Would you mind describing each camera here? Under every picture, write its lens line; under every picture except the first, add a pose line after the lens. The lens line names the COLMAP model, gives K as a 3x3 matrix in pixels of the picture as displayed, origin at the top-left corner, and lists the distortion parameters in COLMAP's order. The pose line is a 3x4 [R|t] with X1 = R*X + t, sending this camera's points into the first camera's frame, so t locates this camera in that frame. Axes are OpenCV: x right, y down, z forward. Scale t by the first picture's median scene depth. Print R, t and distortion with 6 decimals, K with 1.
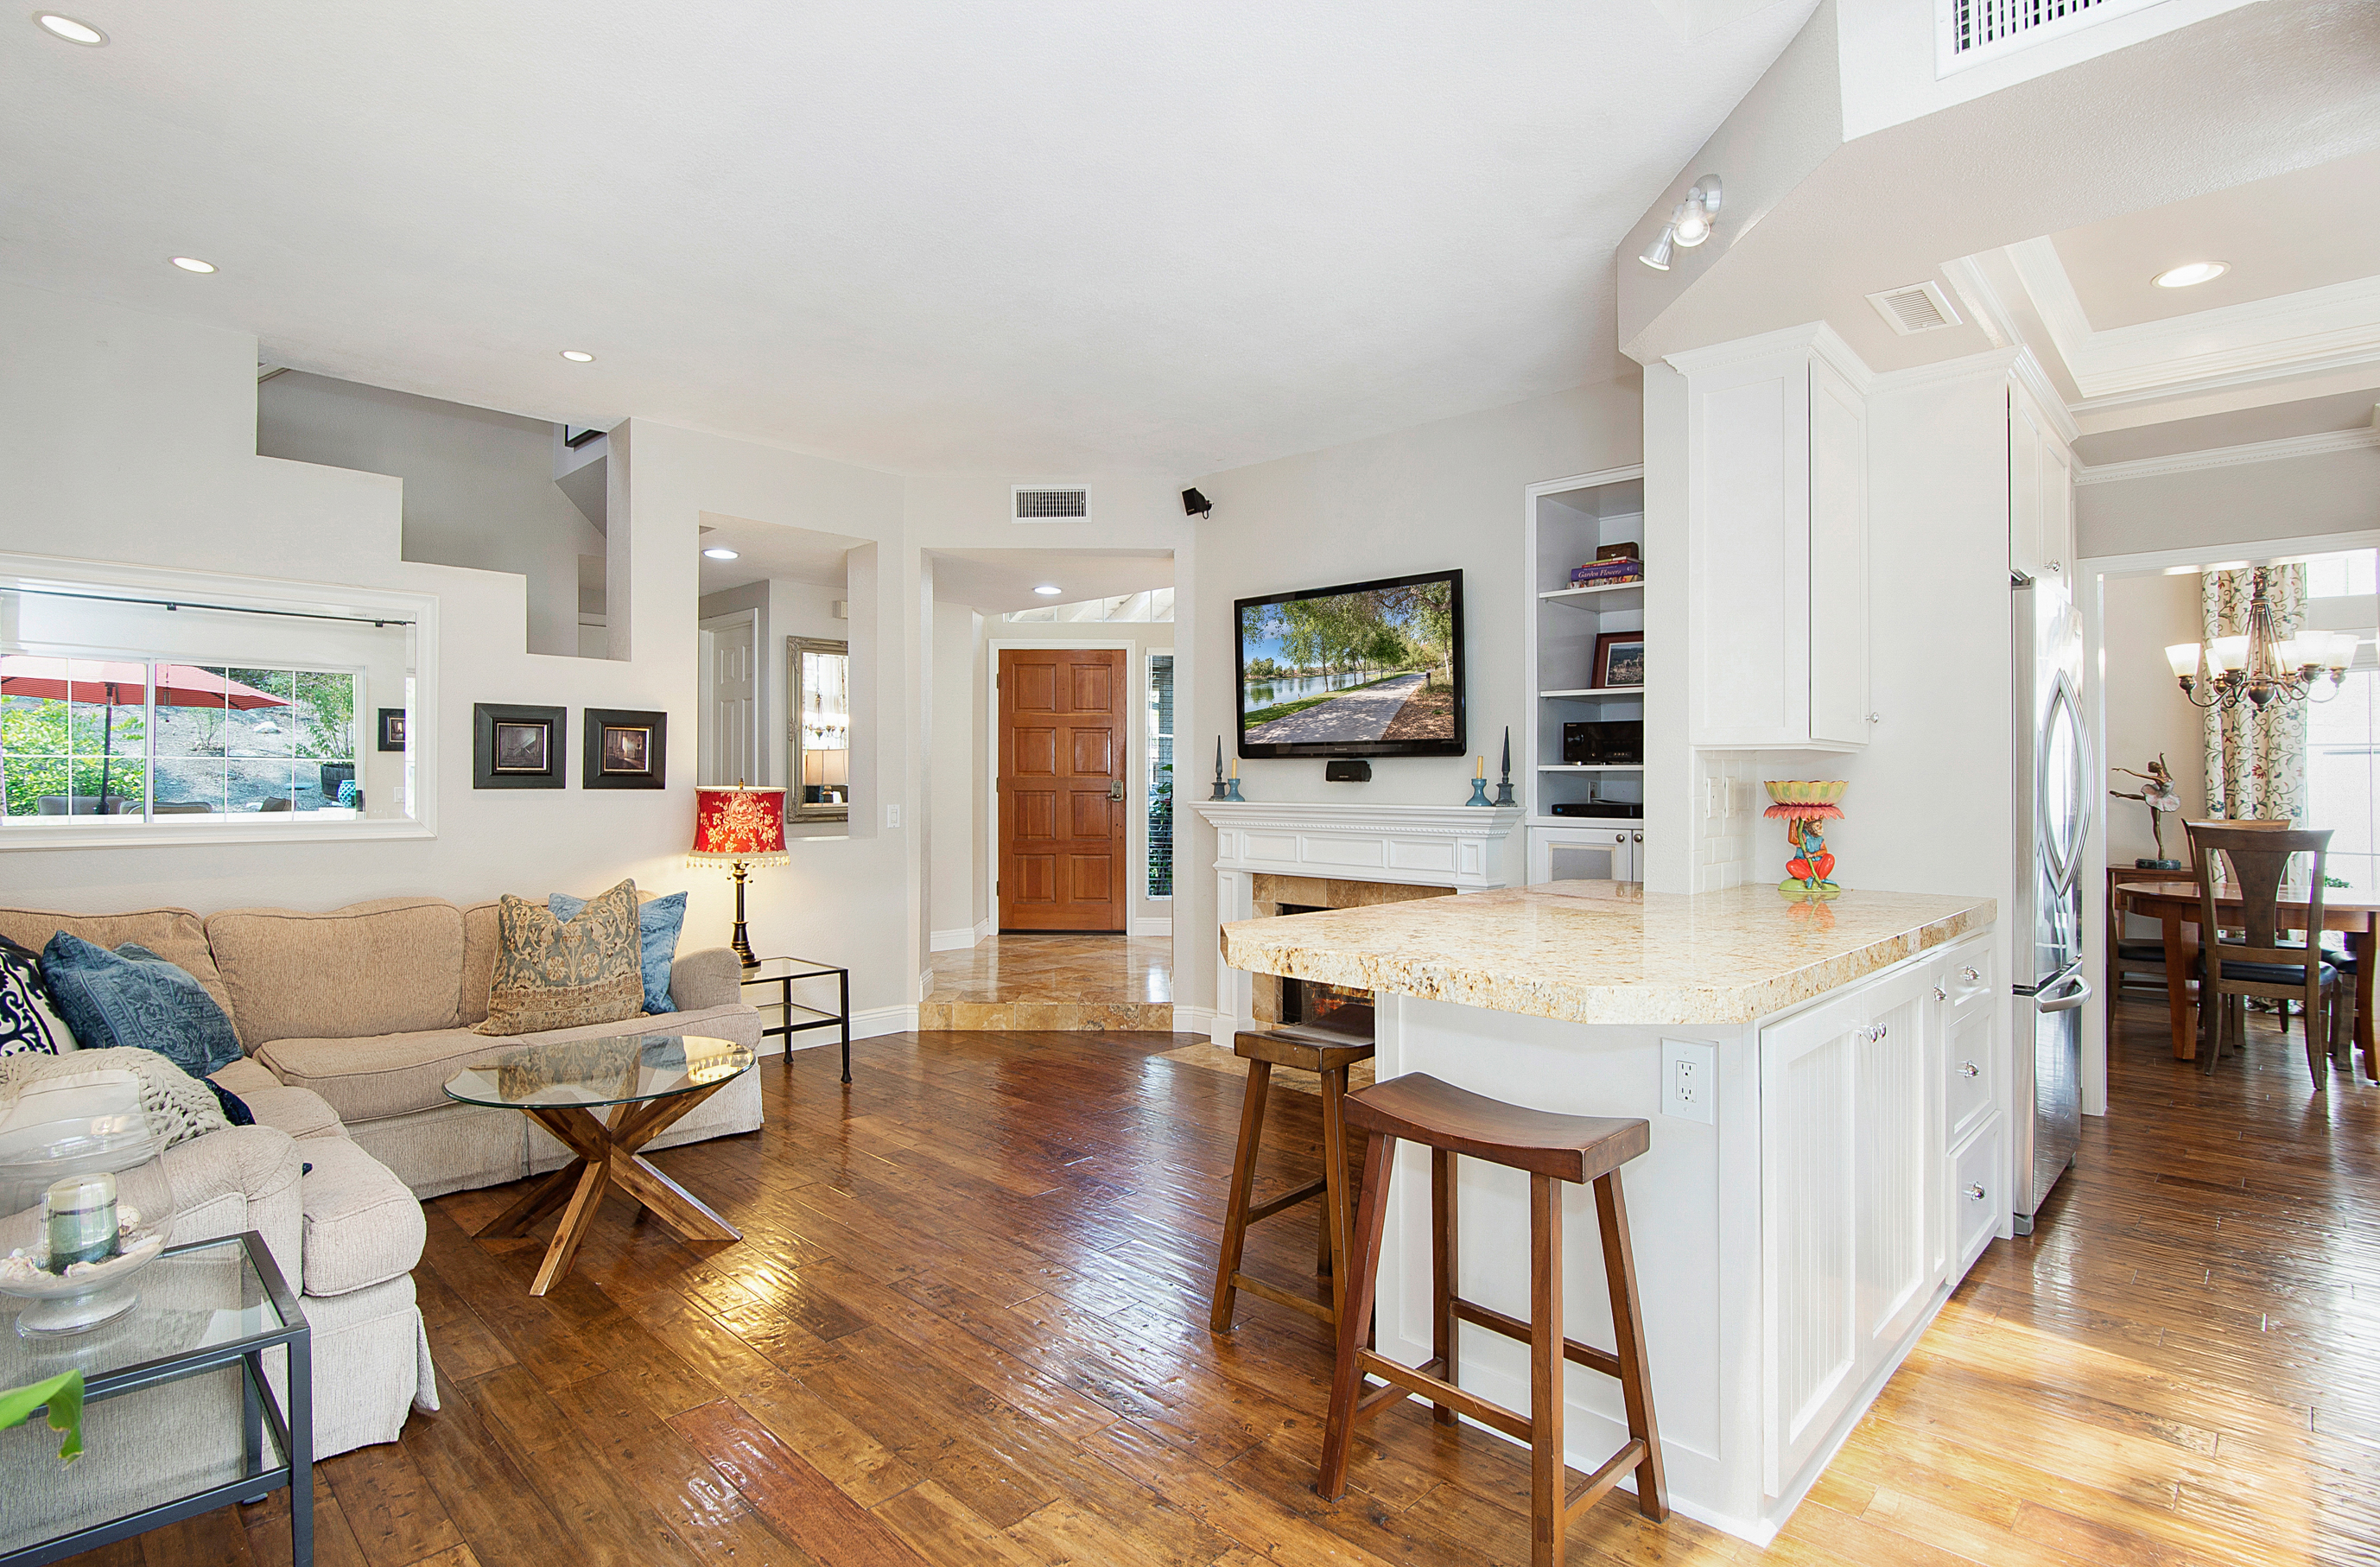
lens RADIAL K [[1173.1, 0, 1192.3], [0, 1173.1, 776.9], [0, 0, 1]] dist [-0.021736, 0.001554]
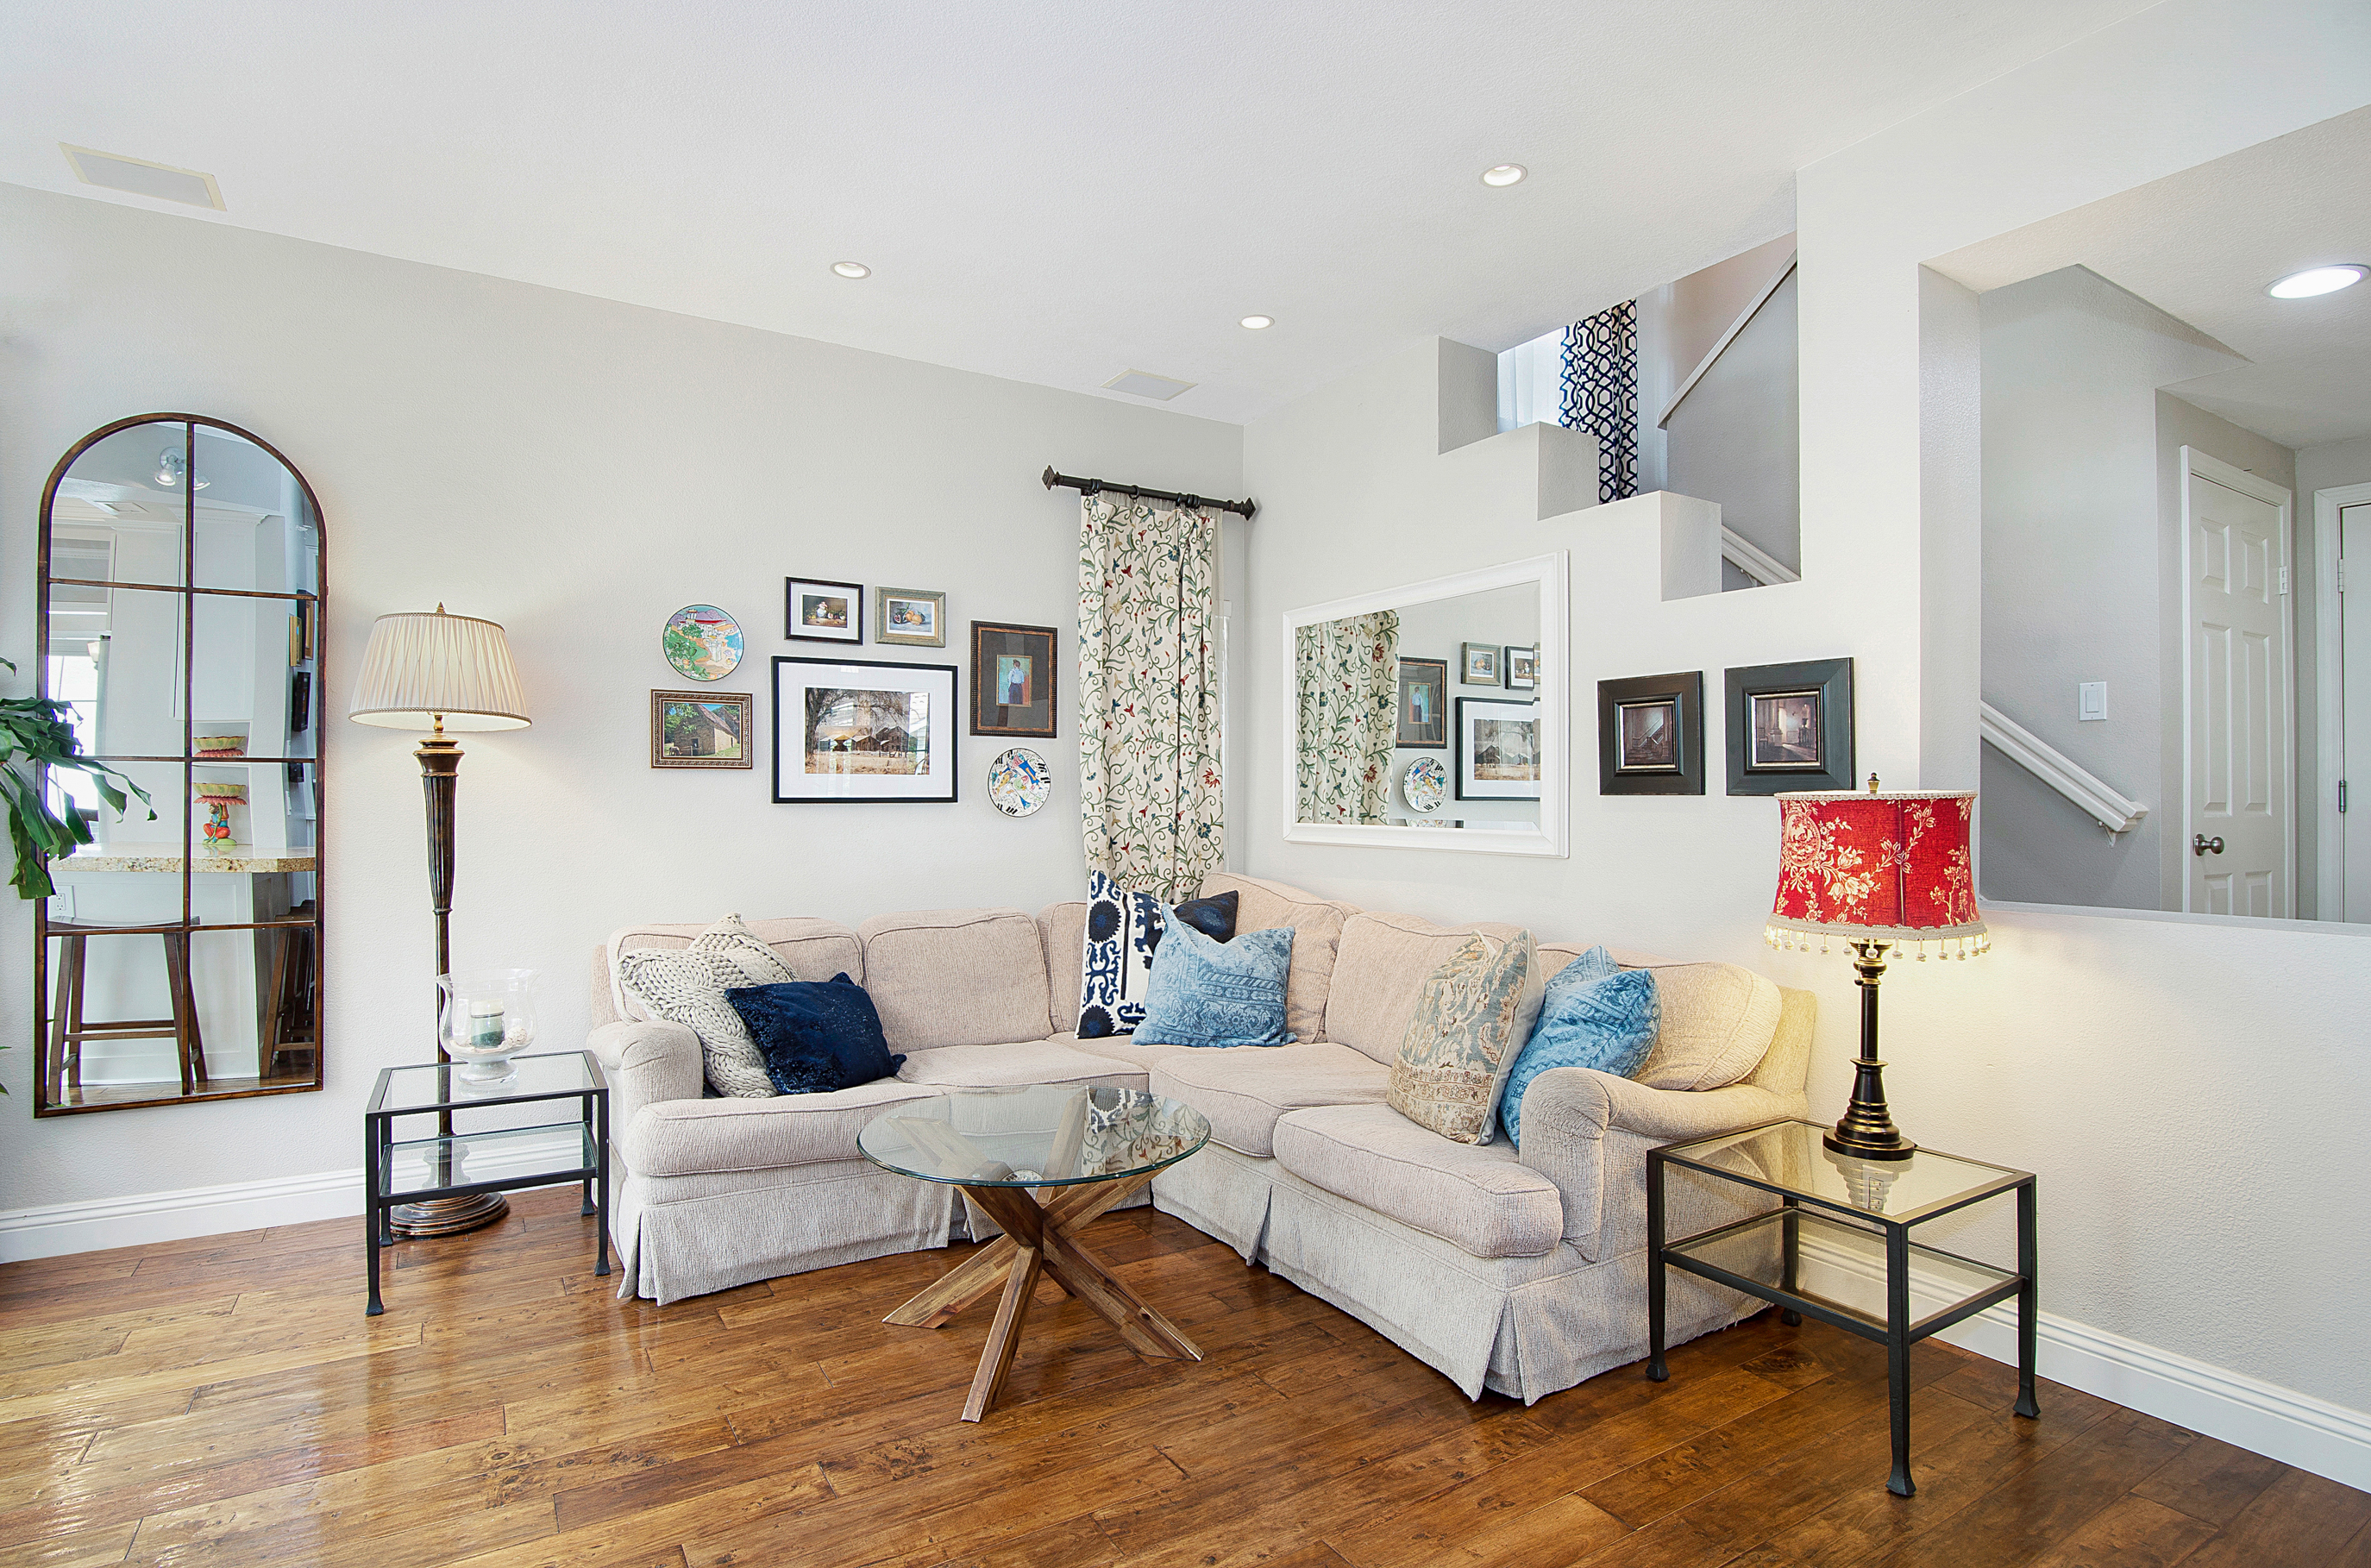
lens RADIAL K [[1188.5, 0, 1188.1], [0, 1188.5, 789.3], [0, 0, 1]] dist [-0.015001, -0.000393]
pose [[-0.257194, -0.011887, -0.966287, 0.178502], [-0.001483, 0.999928, -0.011906, 0.014779], [0.966359, -0.001629, -0.257193, 0.858048]]
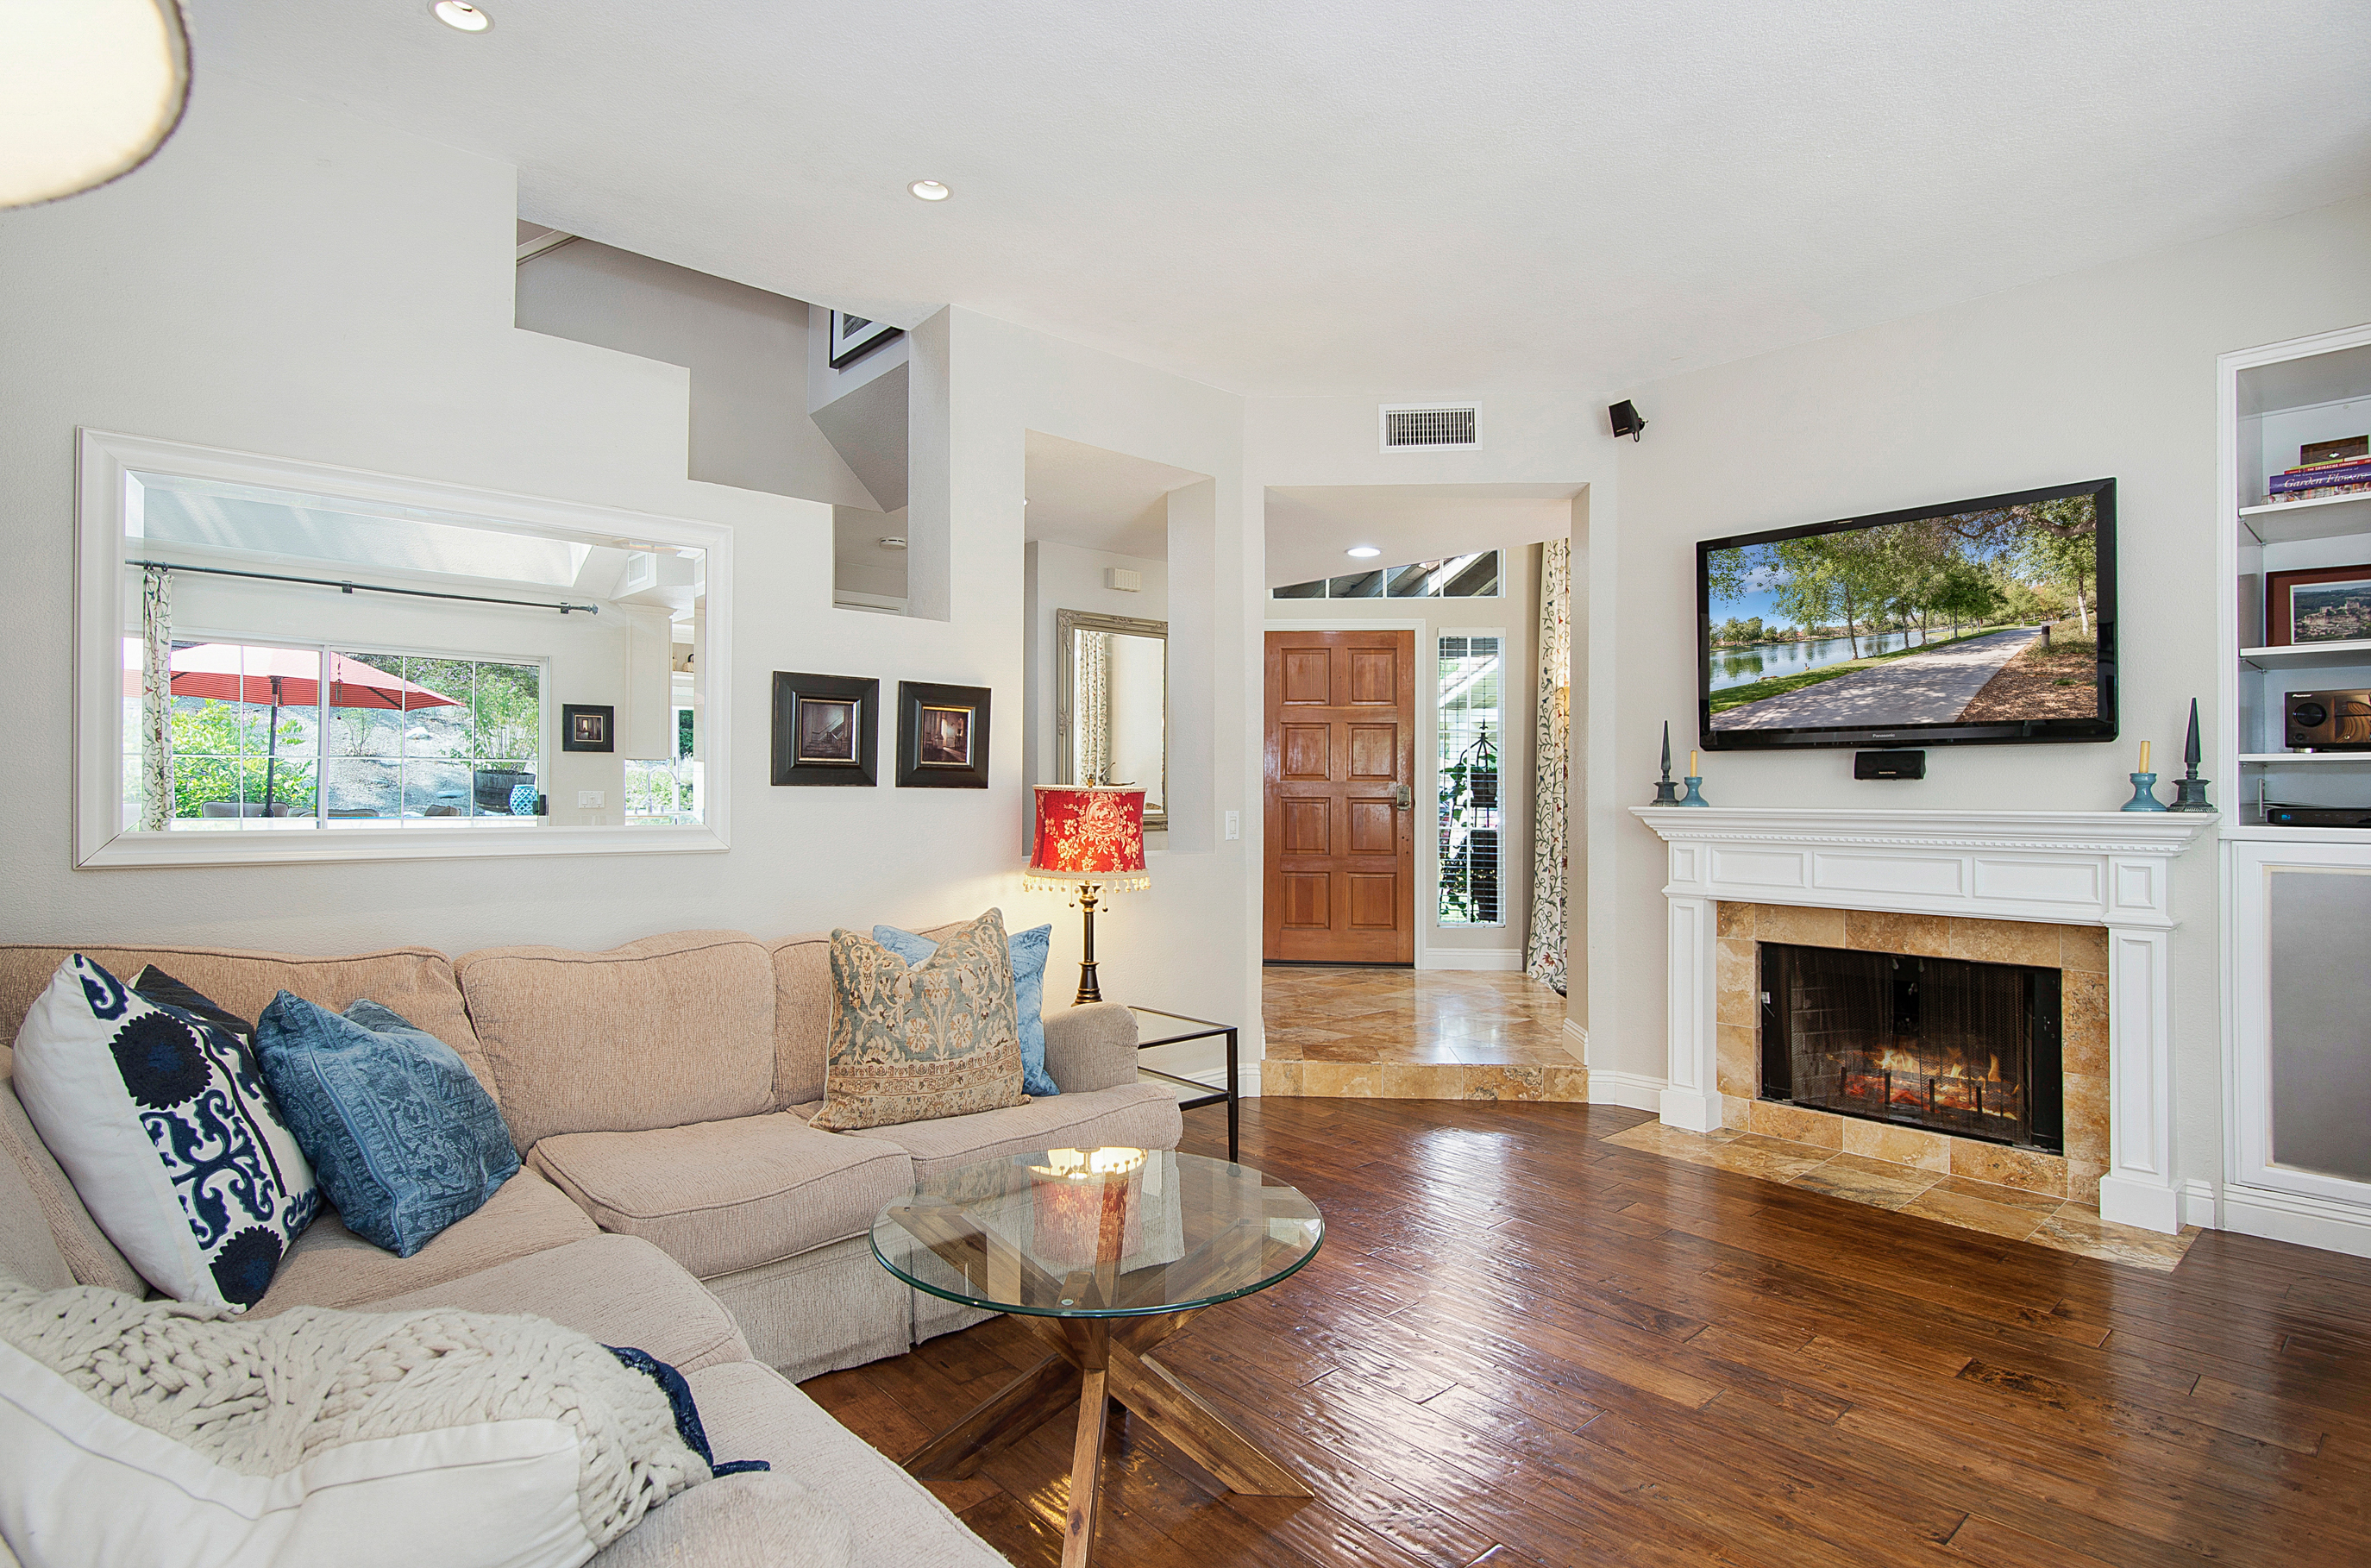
lens RADIAL K [[1188.5, 0, 1188.1], [0, 1188.5, 789.3], [0, 0, 1]] dist [-0.015001, -0.000393]
pose [[0.996624, 0.000957, -0.082097, -0.261601], [-0.001032, 0.999999, -0.000873, 0.011879], [0.082096, 0.000955, 0.996624, 0.235096]]
